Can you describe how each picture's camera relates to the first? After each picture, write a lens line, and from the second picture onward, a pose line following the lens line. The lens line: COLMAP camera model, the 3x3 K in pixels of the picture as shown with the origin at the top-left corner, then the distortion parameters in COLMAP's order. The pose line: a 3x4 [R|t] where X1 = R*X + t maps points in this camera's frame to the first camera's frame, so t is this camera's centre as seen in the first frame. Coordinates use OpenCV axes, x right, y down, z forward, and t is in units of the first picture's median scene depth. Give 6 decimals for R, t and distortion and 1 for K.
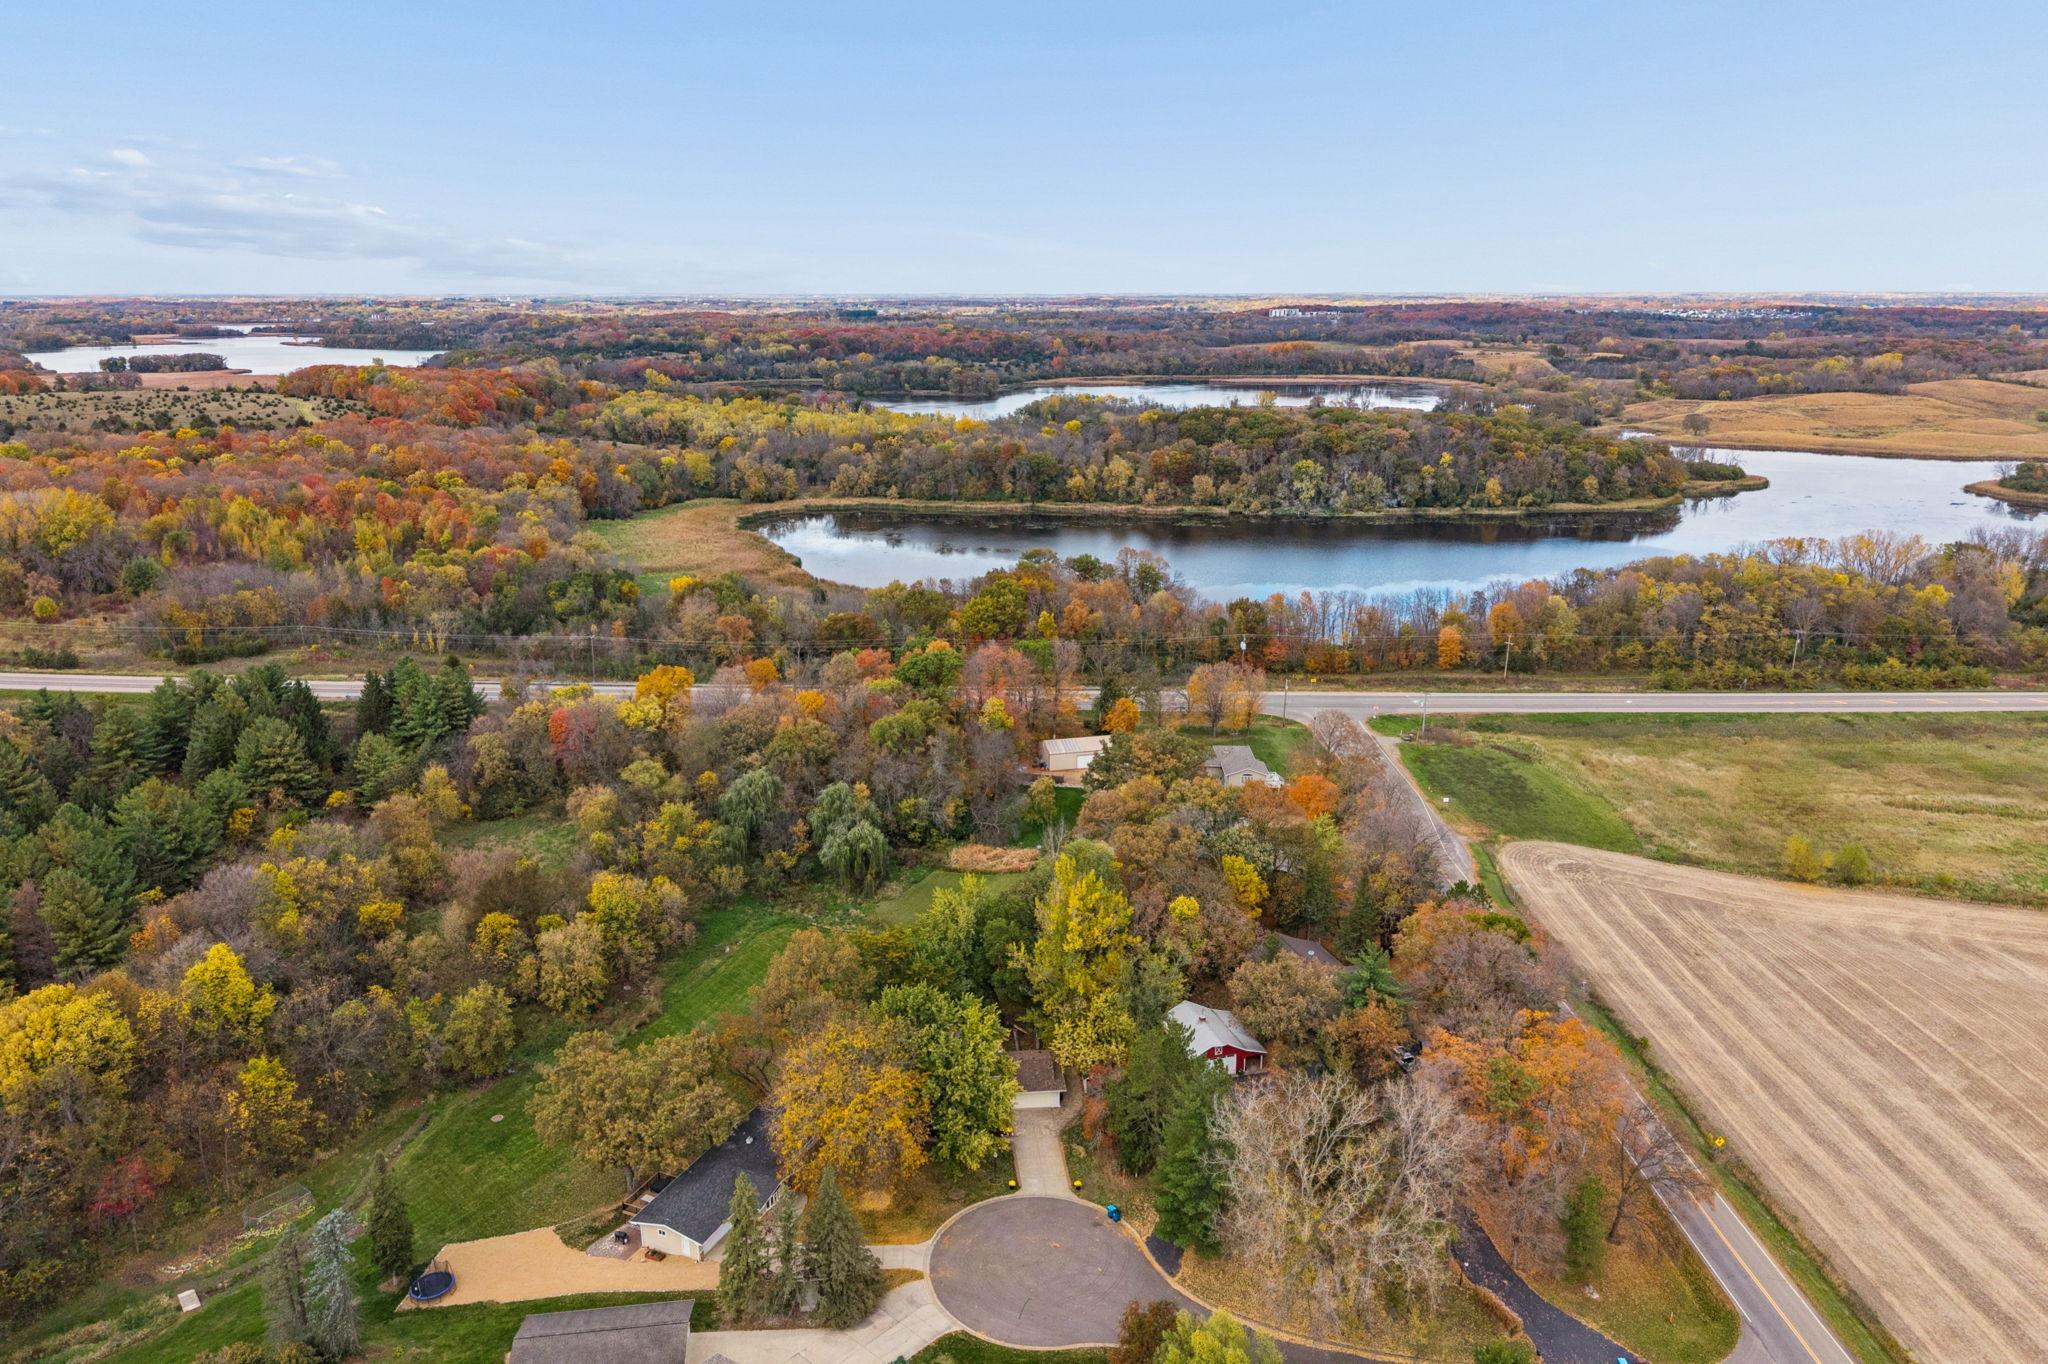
lens RADIAL K [[1357.9, 0, 1032.5], [0, 1357.9, 693.2], [0, 0, 1]] dist [0.092783, -0.144852]
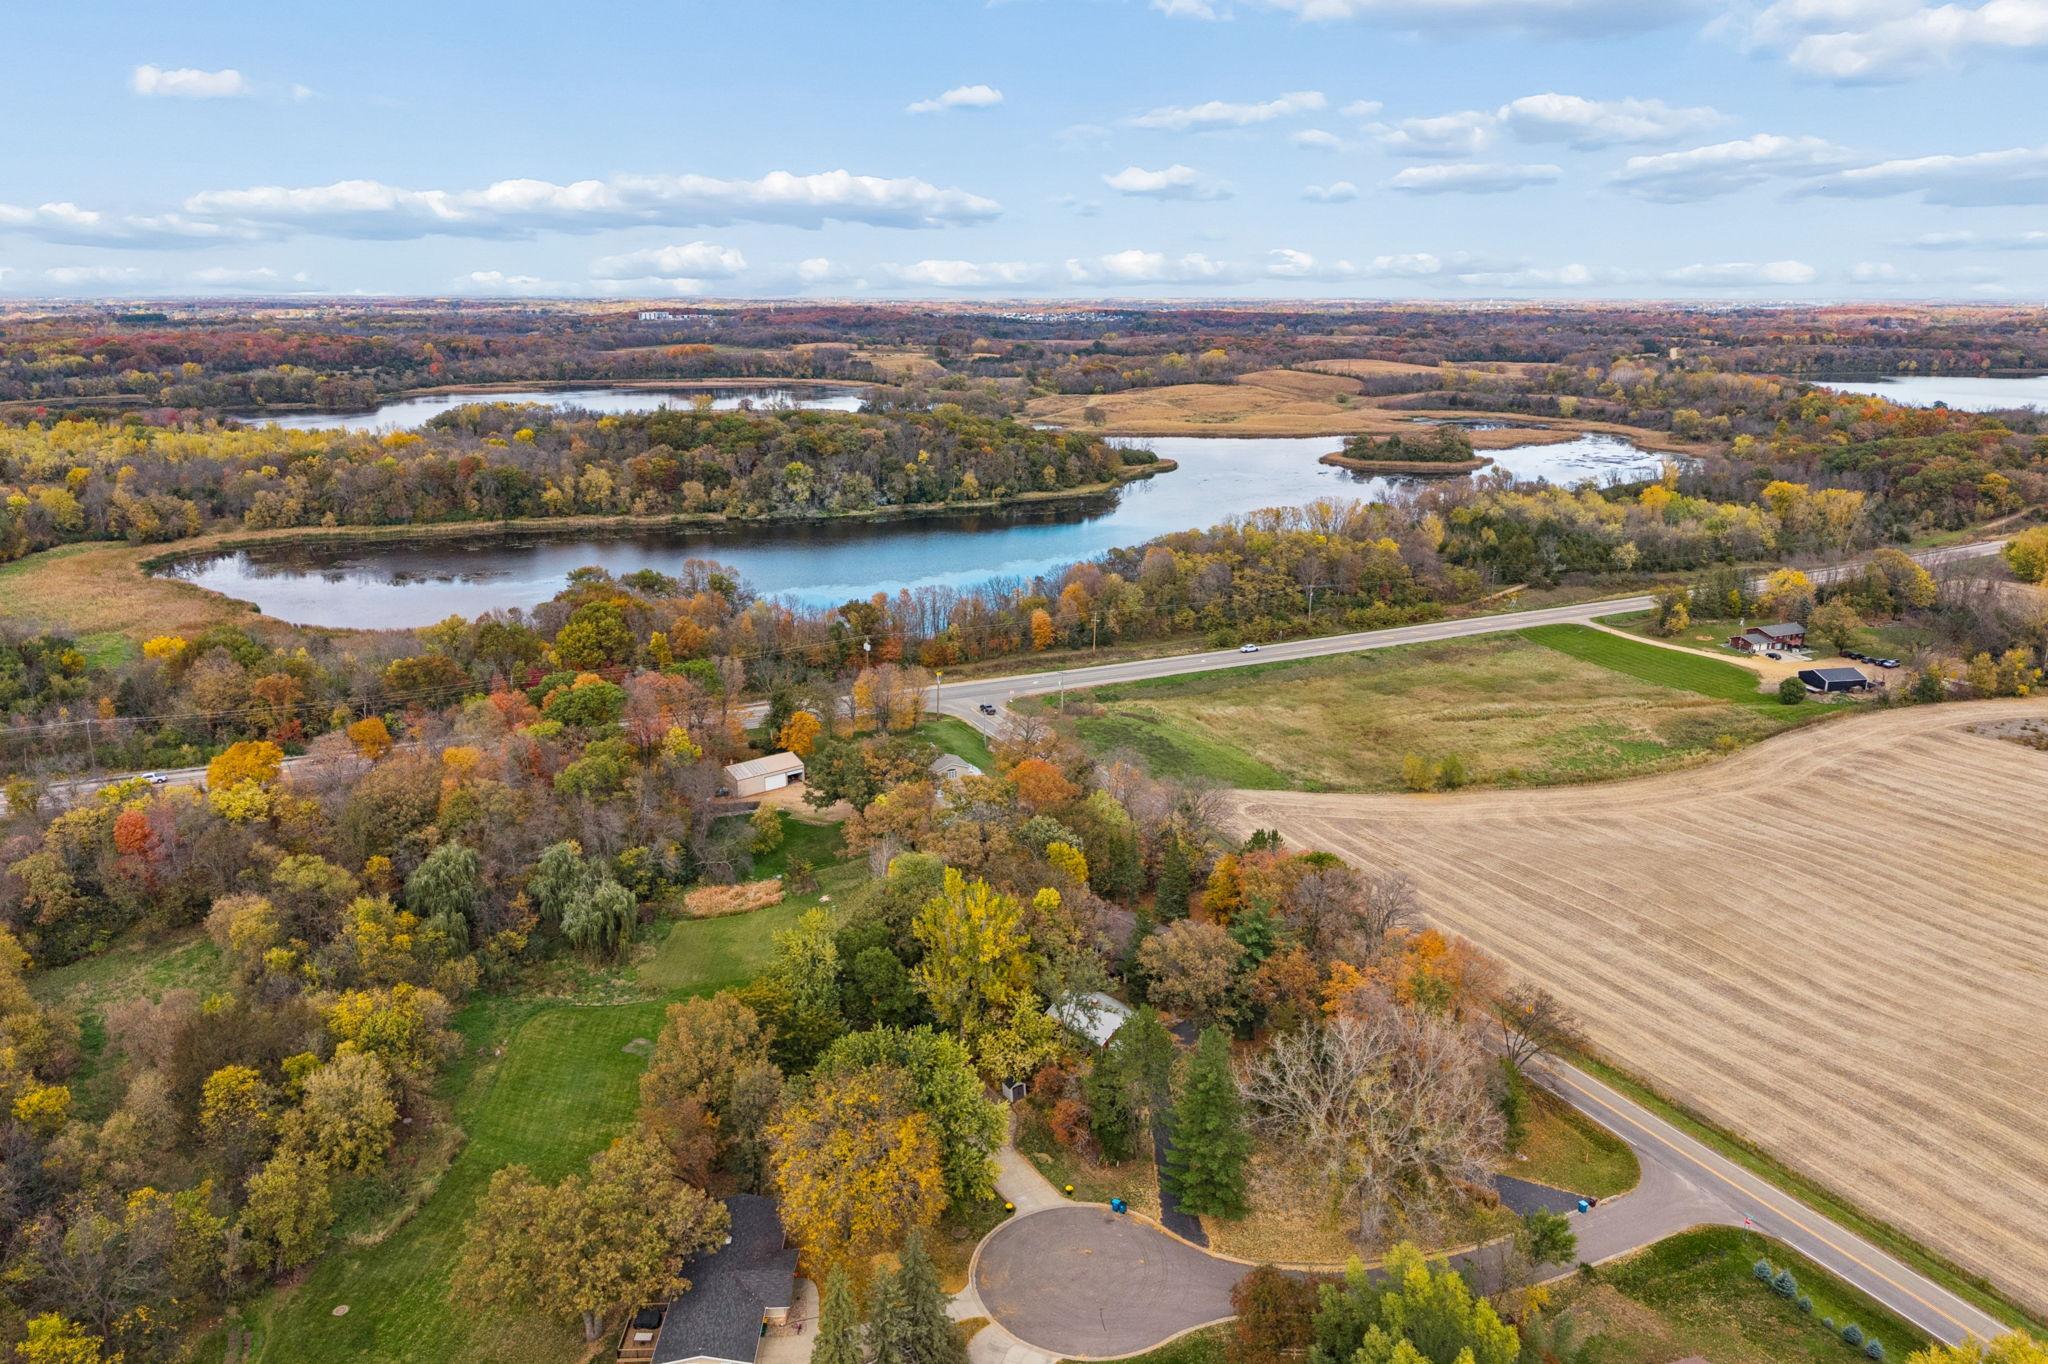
lens RADIAL K [[1374.2, 0, 1030.4], [0, 1374.2, 686.3], [0, 0, 1]] dist [0.026272, -0.037511]
pose [[0.900754, -0.116082, 0.418529, -0.082752], [0.119579, 0.992662, 0.017964, -0.005184], [-0.417544, 0.033866, 0.908026, 0.021878]]
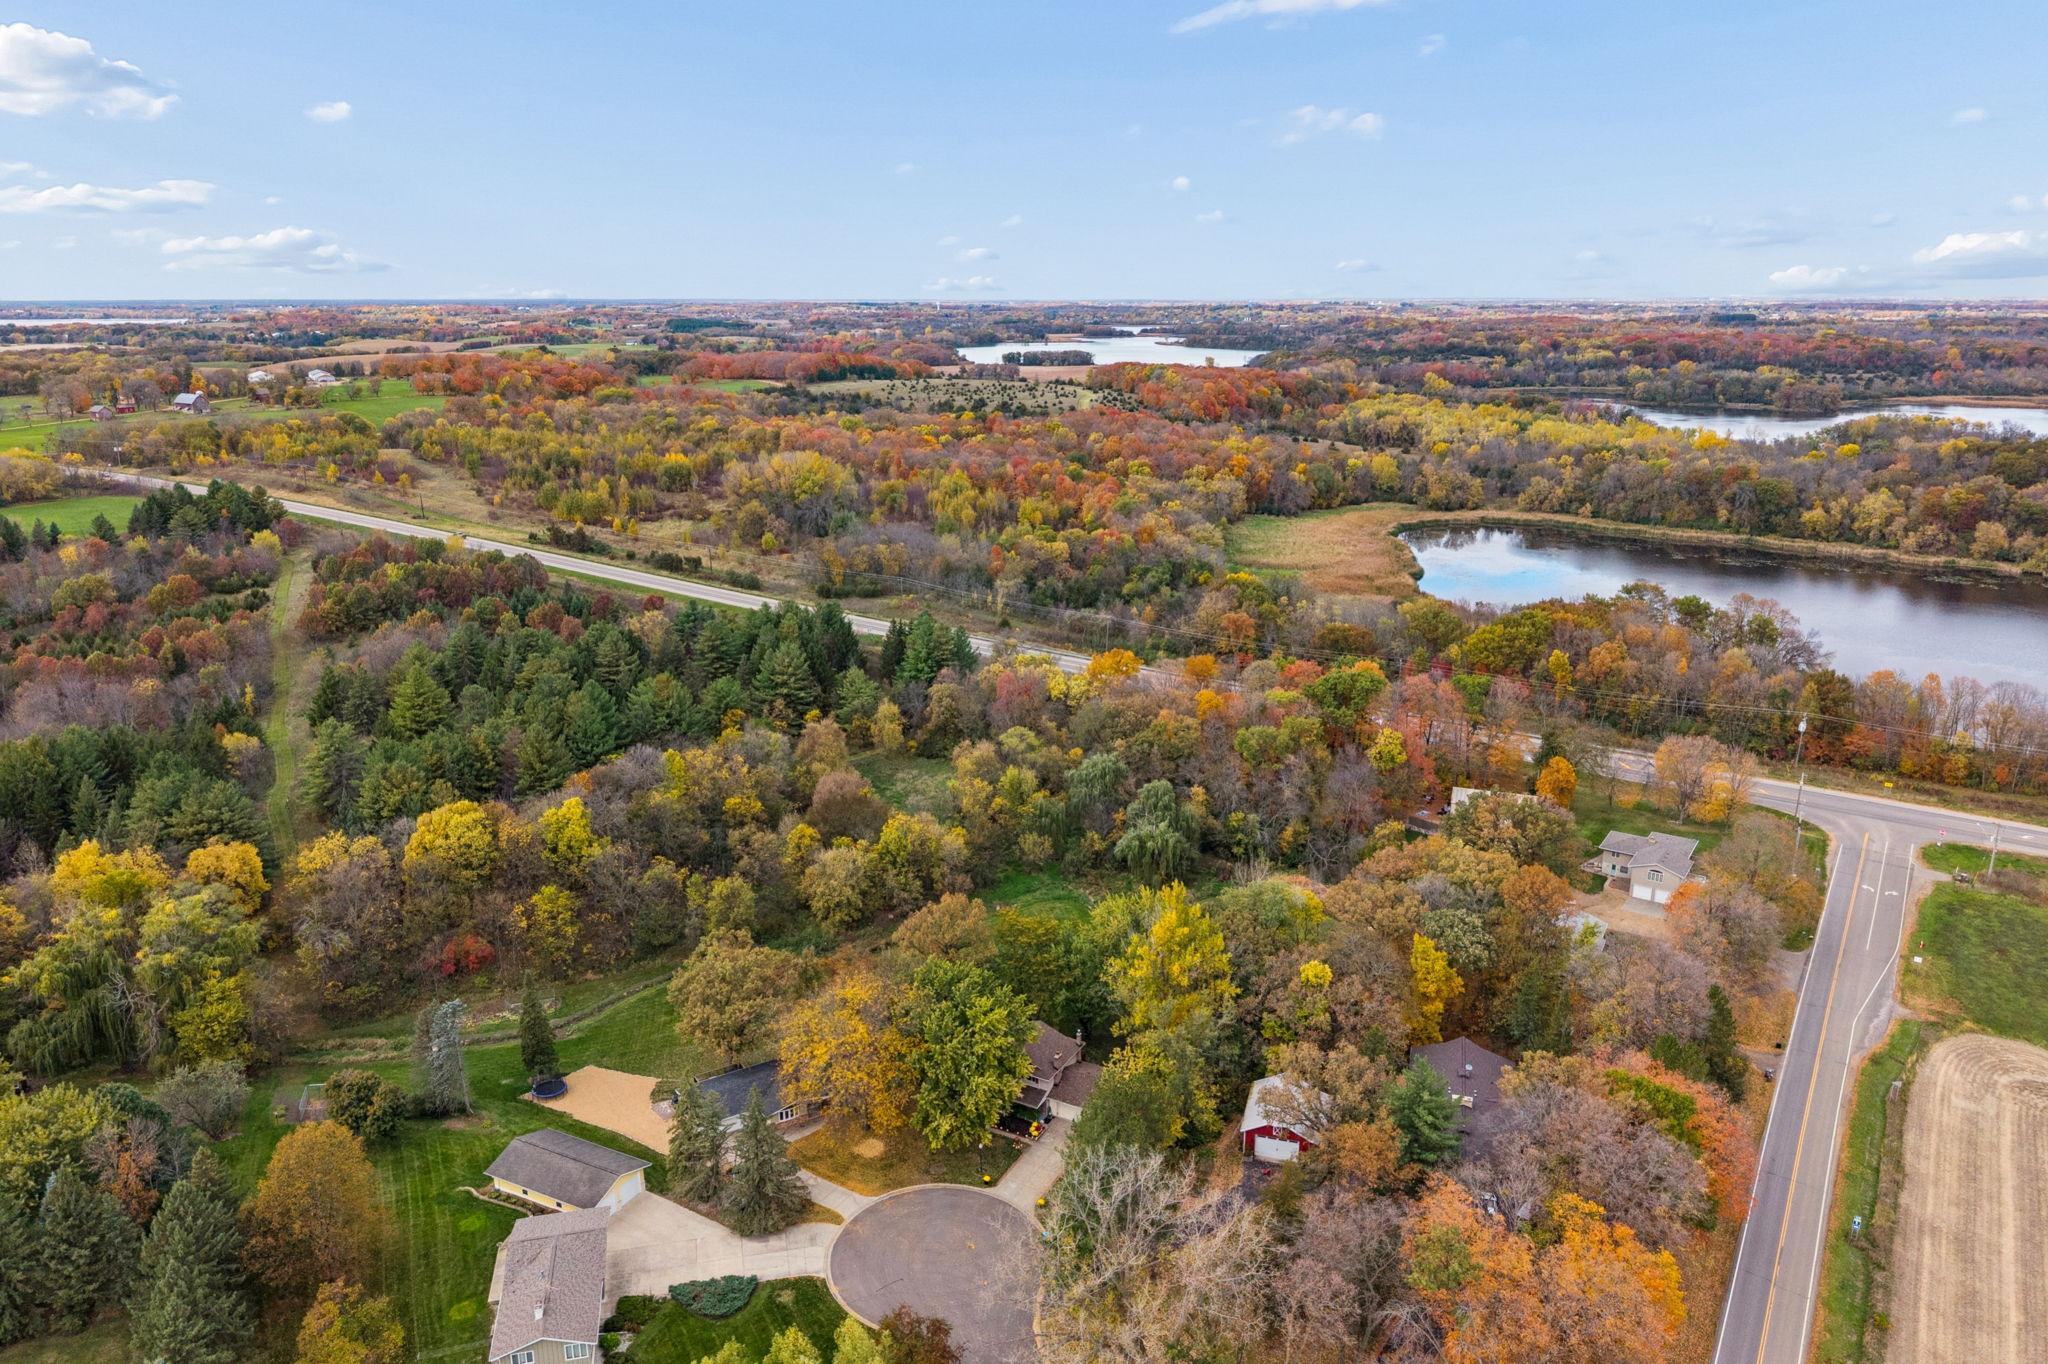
lens RADIAL K [[1374.2, 0, 1030.4], [0, 1374.2, 686.3], [0, 0, 1]] dist [0.026272, -0.037511]
pose [[0.824921, 0.151725, -0.544505, 0.113381], [-0.156555, 0.986944, 0.037830, -0.009064], [0.543136, 0.054039, 0.837904, 0.035223]]
